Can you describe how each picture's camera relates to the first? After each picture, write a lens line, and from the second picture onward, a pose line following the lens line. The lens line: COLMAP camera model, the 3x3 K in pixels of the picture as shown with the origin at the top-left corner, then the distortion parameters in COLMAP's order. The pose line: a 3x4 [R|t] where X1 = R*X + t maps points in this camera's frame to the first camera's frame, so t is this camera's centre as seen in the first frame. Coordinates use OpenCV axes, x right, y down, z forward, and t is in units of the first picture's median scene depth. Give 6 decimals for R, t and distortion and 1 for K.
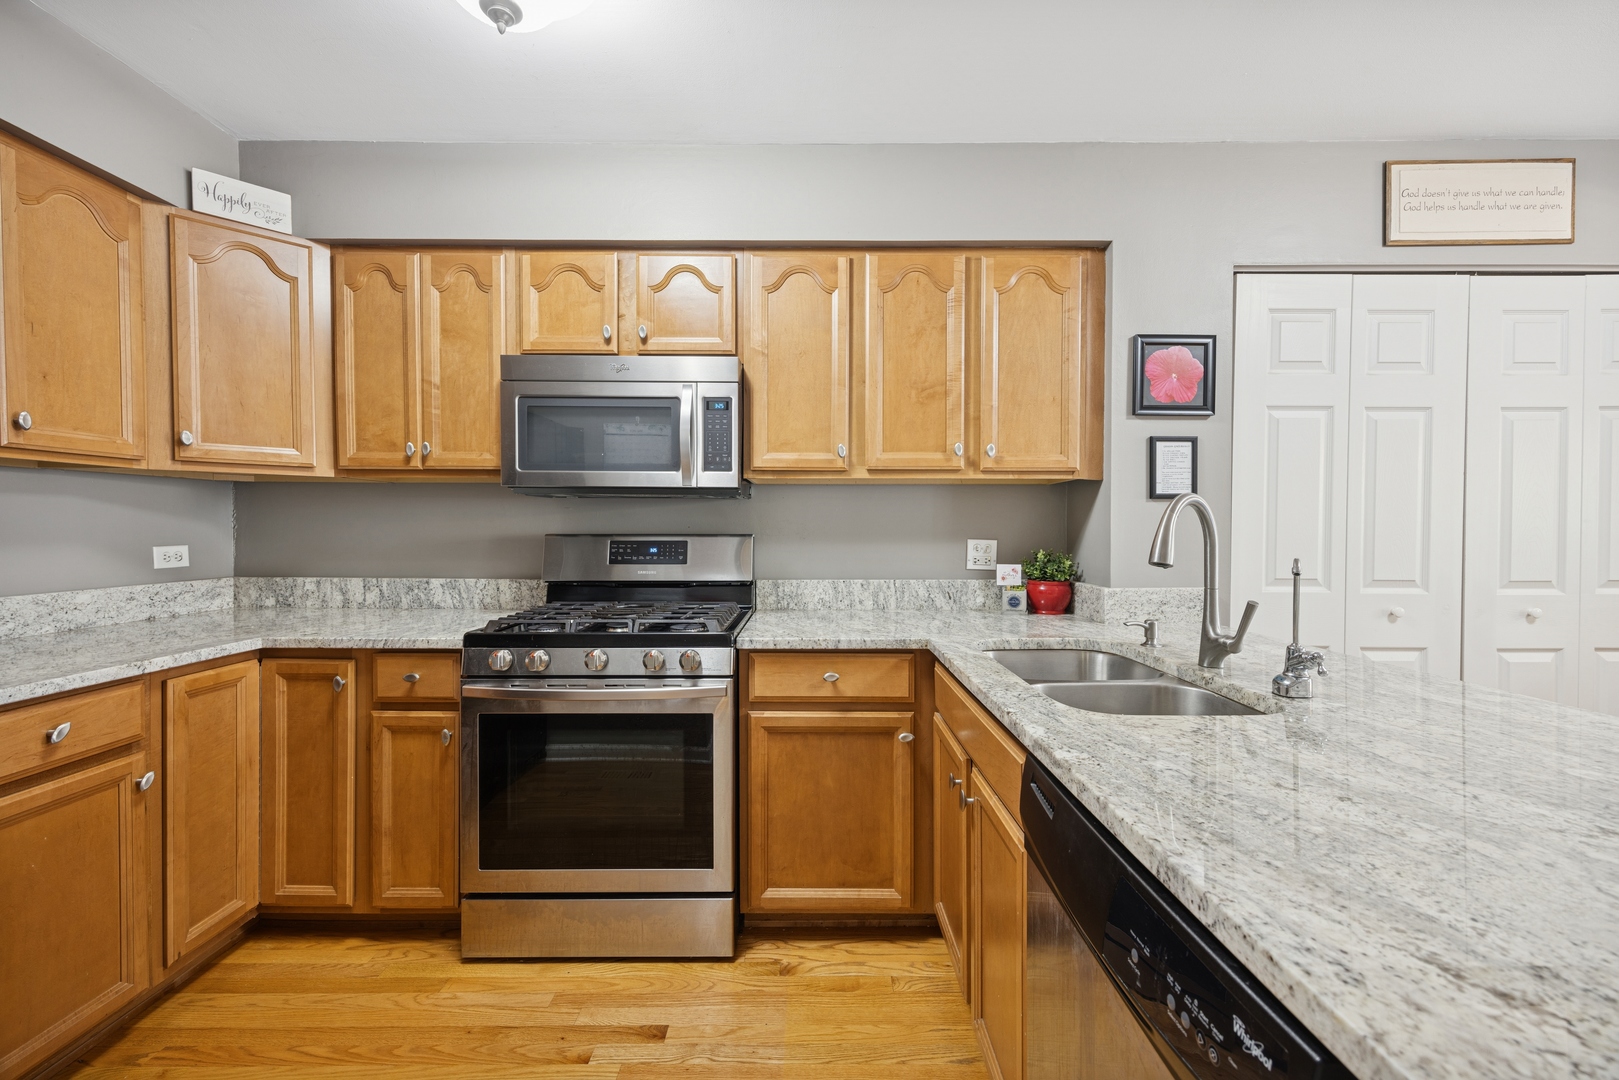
lens RADIAL K [[631.9, 0, 796.9], [0, 631.9, 538.1], [0, 0, 1]] dist [0.005831, -0.001357]
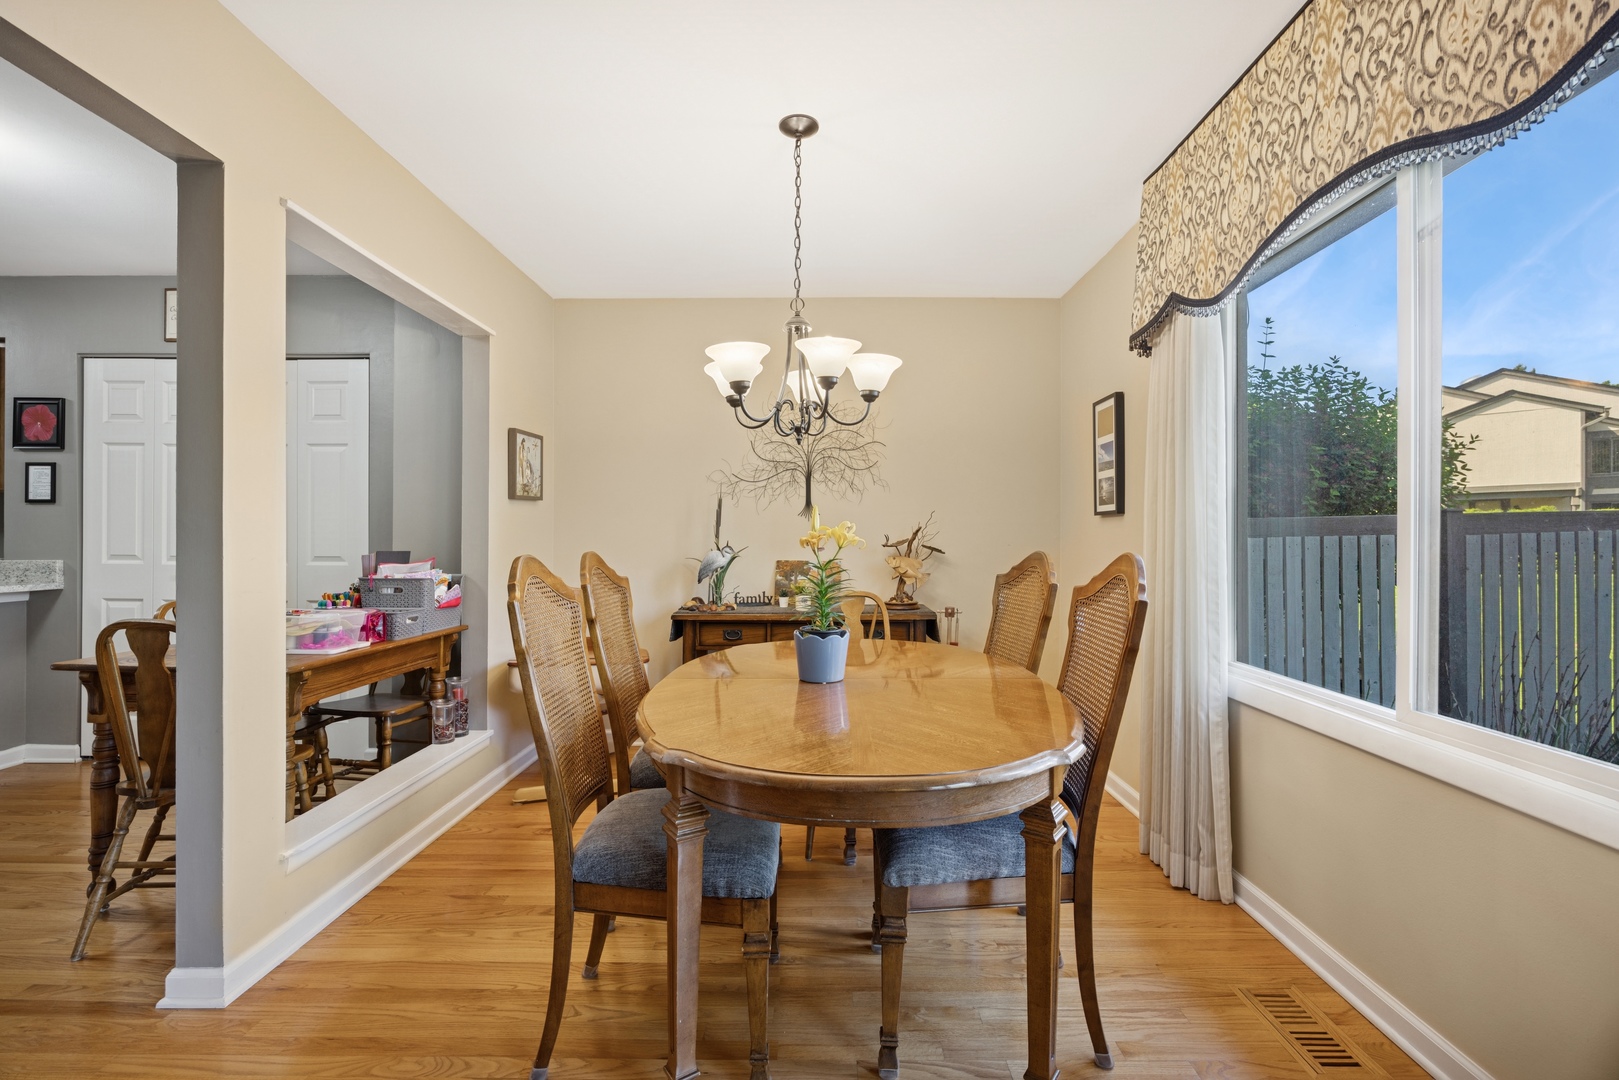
lens RADIAL K [[711.5, 0, 808.9], [0, 711.5, 535.5], [0, 0, 1]] dist [-0.009574, -0.000819]
pose [[0.999605, 0.001270, -0.028061, 2.531731], [-0.001852, 0.999784, -0.020722, 0.051470], [0.028029, 0.020766, 0.999391, -0.669647]]
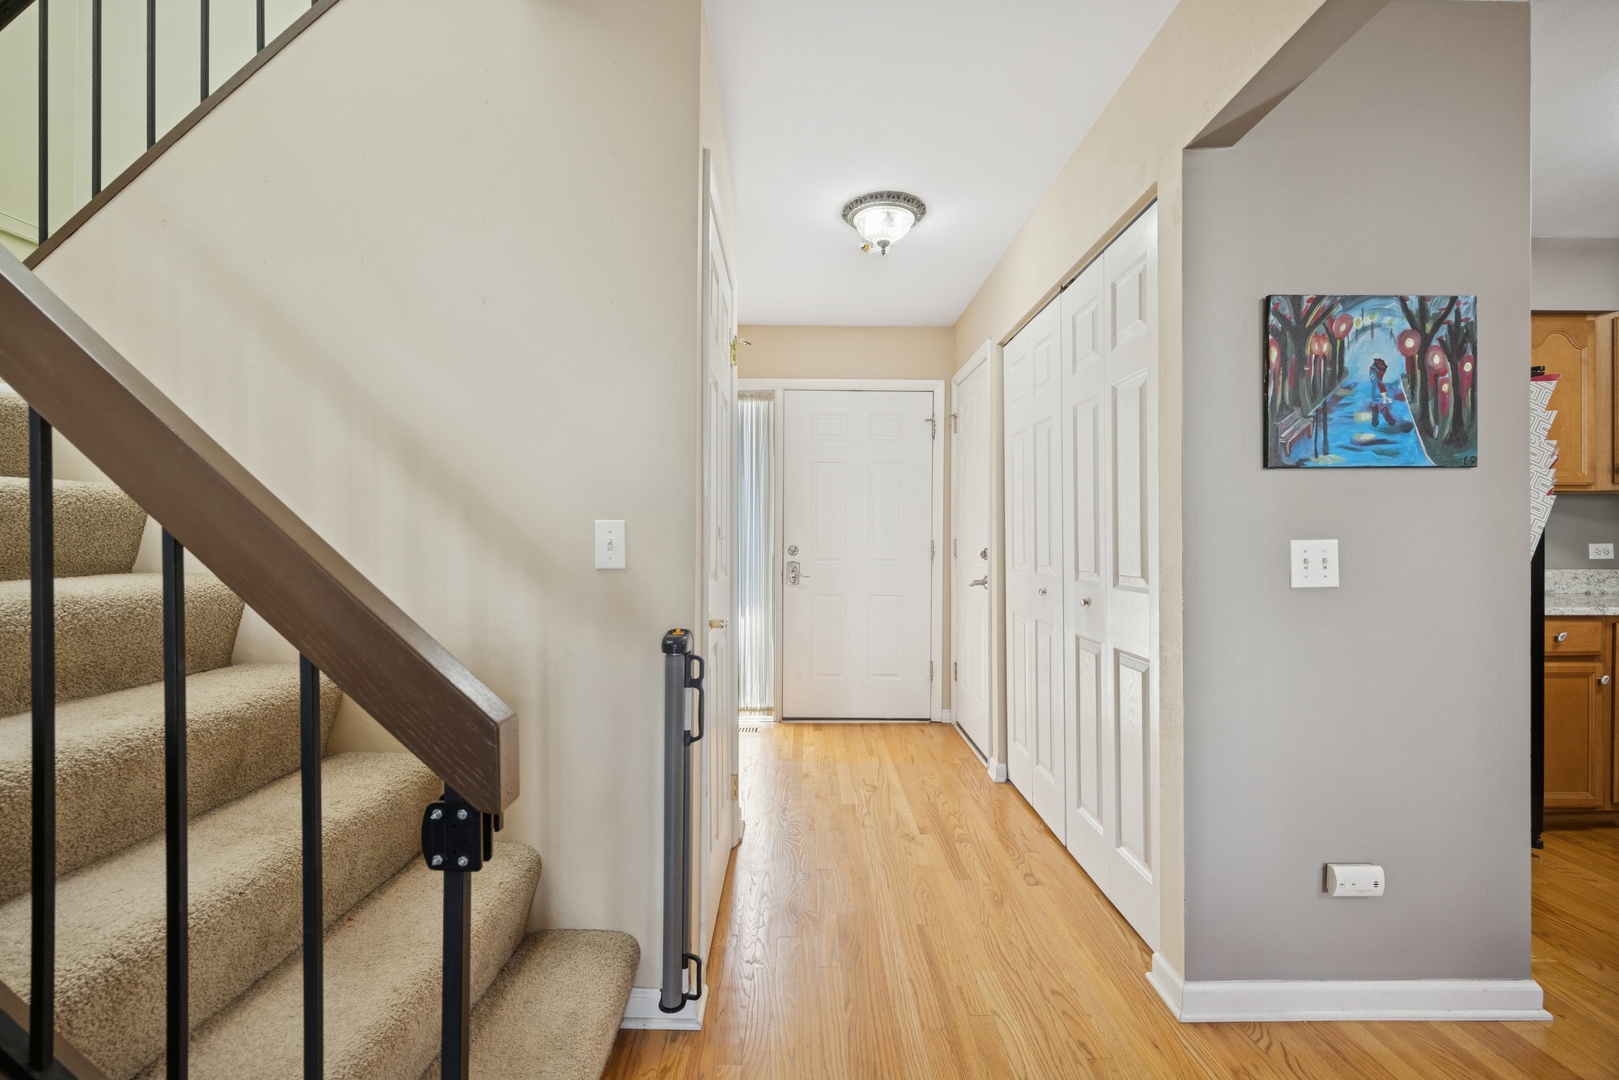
lens RADIAL K [[711.5, 0, 833.4], [0, 711.5, 544.8], [0, 0, 1]] dist [-0.009574, -0.000819]
pose [[0.035213, 0.004738, -0.999369, 0.526736], [-0.022971, 0.999728, 0.003930, 0.049627], [0.999116, 0.022818, 0.035312, -0.776741]]
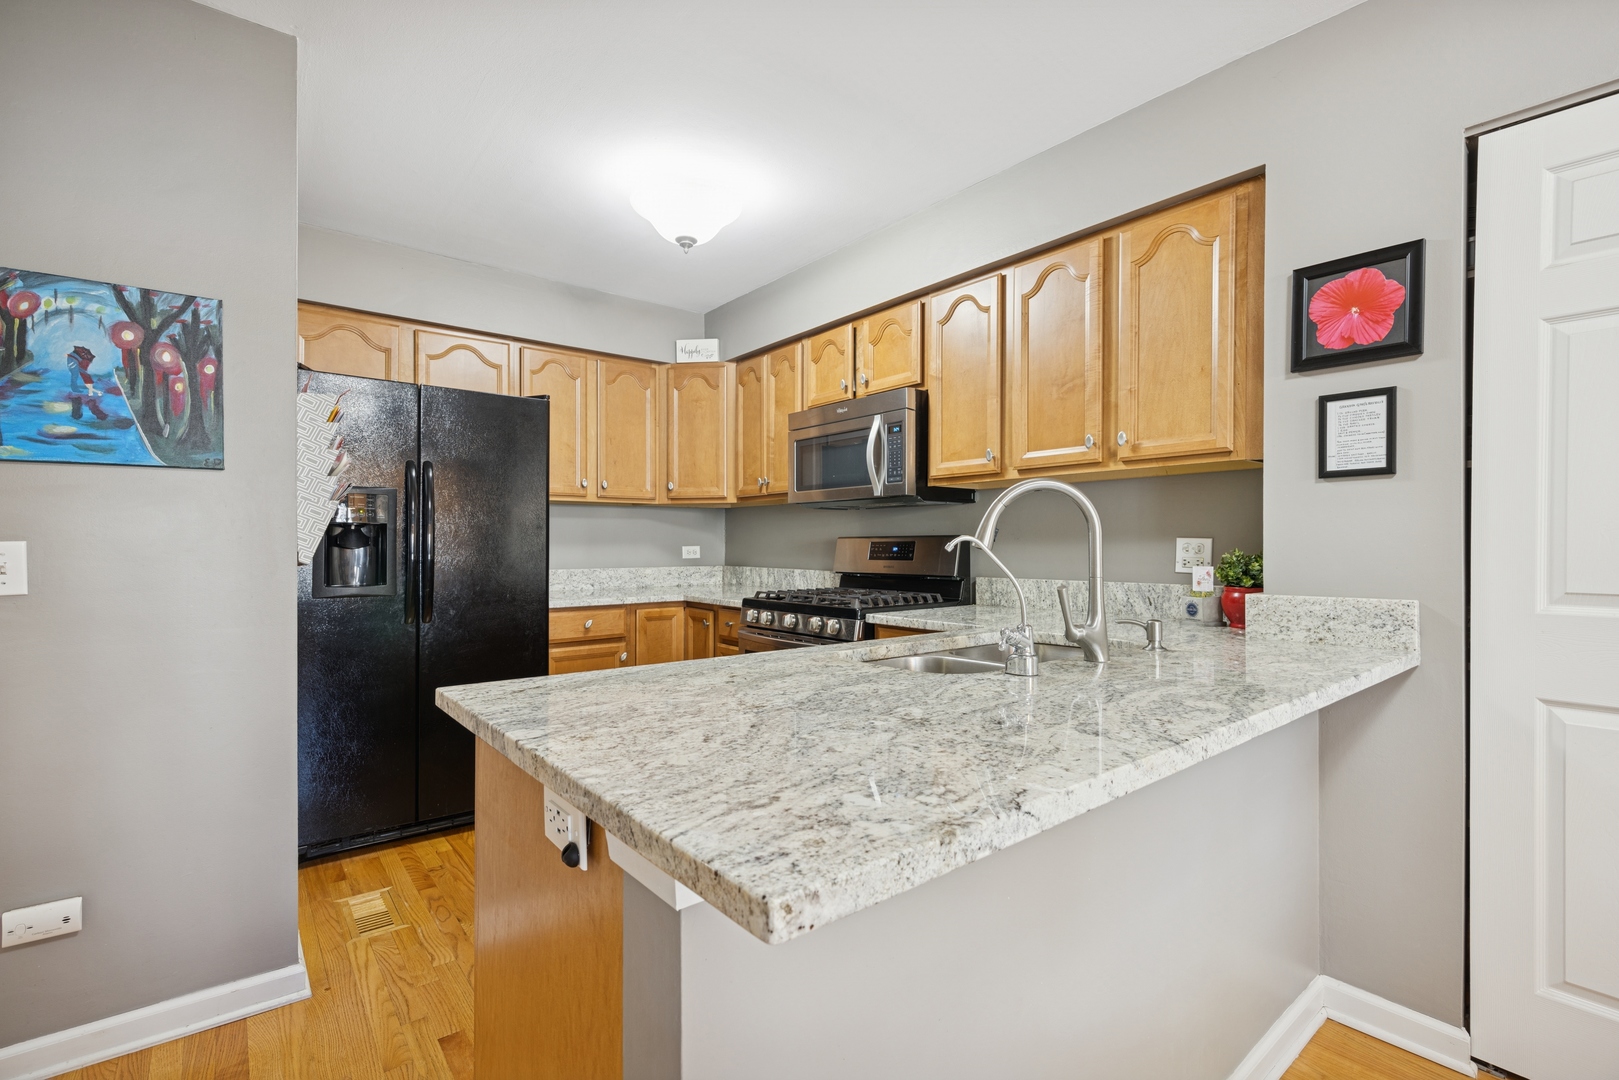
lens RADIAL K [[711.5, 0, 825.6], [0, 711.5, 538.4], [0, 0, 1]] dist [-0.009574, -0.000819]
pose [[0.647572, -0.011173, -0.761922, 0.819986], [-0.012054, 0.999617, -0.024904, 0.037817], [0.761909, 0.025312, 0.647190, 0.003802]]
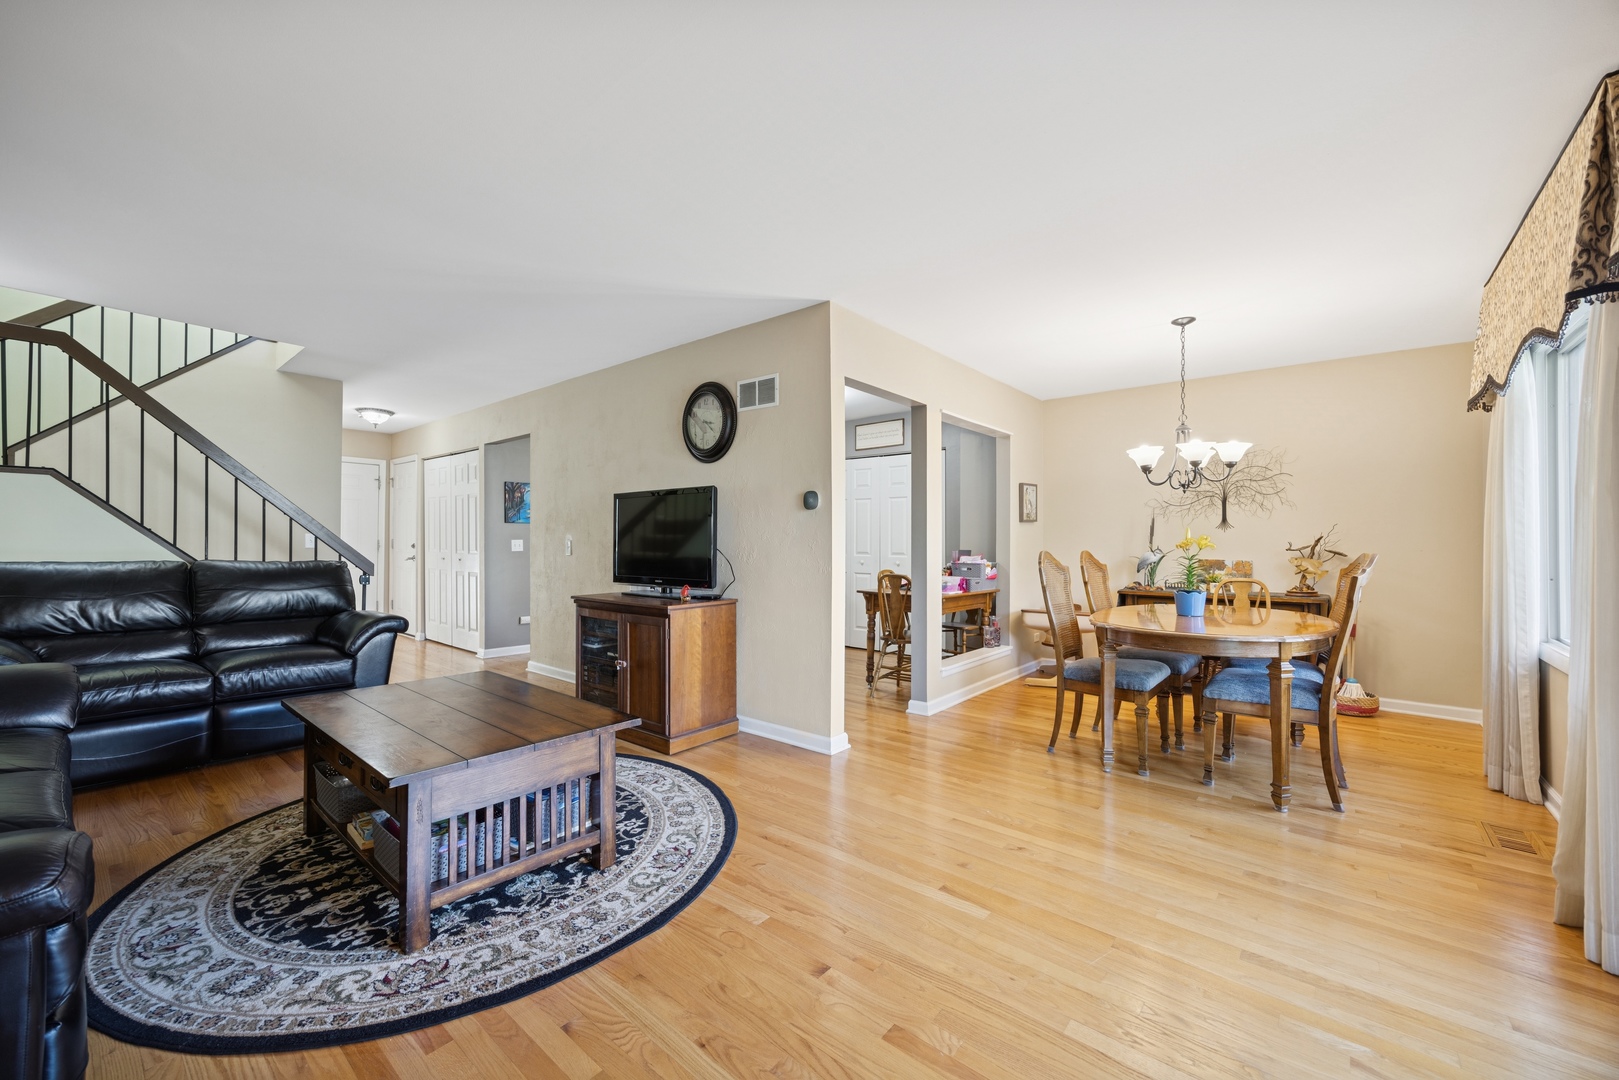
lens RADIAL K [[631.9, 0, 806.7], [0, 631.9, 530.8], [0, 0, 1]] dist [0.005831, -0.001357]
pose [[0.760466, -0.008426, -0.649323, 2.833131], [-0.013426, 0.999498, -0.028694, 0.059542], [0.649239, 0.030539, 0.759972, -1.631360]]
